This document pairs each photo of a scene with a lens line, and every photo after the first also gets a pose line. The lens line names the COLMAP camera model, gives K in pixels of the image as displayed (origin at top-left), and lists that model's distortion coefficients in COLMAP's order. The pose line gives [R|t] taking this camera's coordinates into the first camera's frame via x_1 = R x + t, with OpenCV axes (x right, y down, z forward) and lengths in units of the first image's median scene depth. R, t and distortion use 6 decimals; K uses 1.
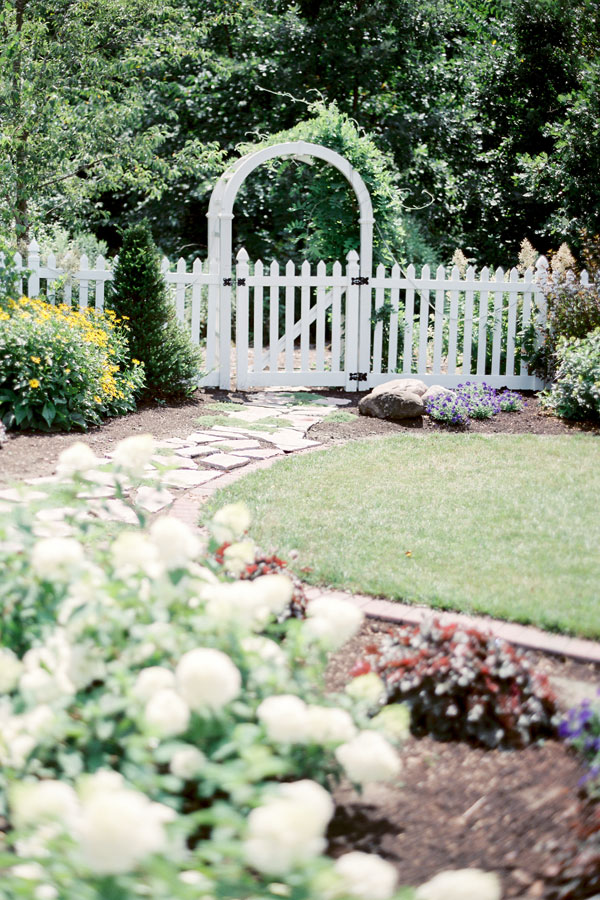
lens RADIAL K [[1300.5, 0, 299.0], [0, 1300.5, 366.3], [0, 0, 1]] dist [-0.105560, -0.045474]
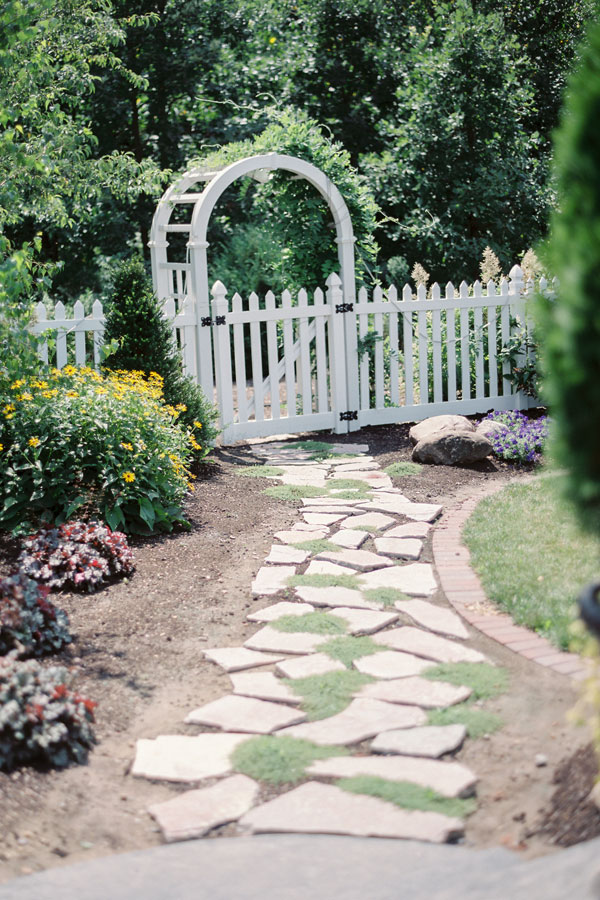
lens RADIAL K [[1300.5, 0, 299.0], [0, 1300.5, 366.3], [0, 0, 1]] dist [-0.105560, -0.045474]
pose [[0.952830, -0.091000, 0.289540, -0.240872], [0.091841, 0.995716, 0.010711, -0.038455], [-0.289274, 0.016386, 0.957106, 0.165250]]
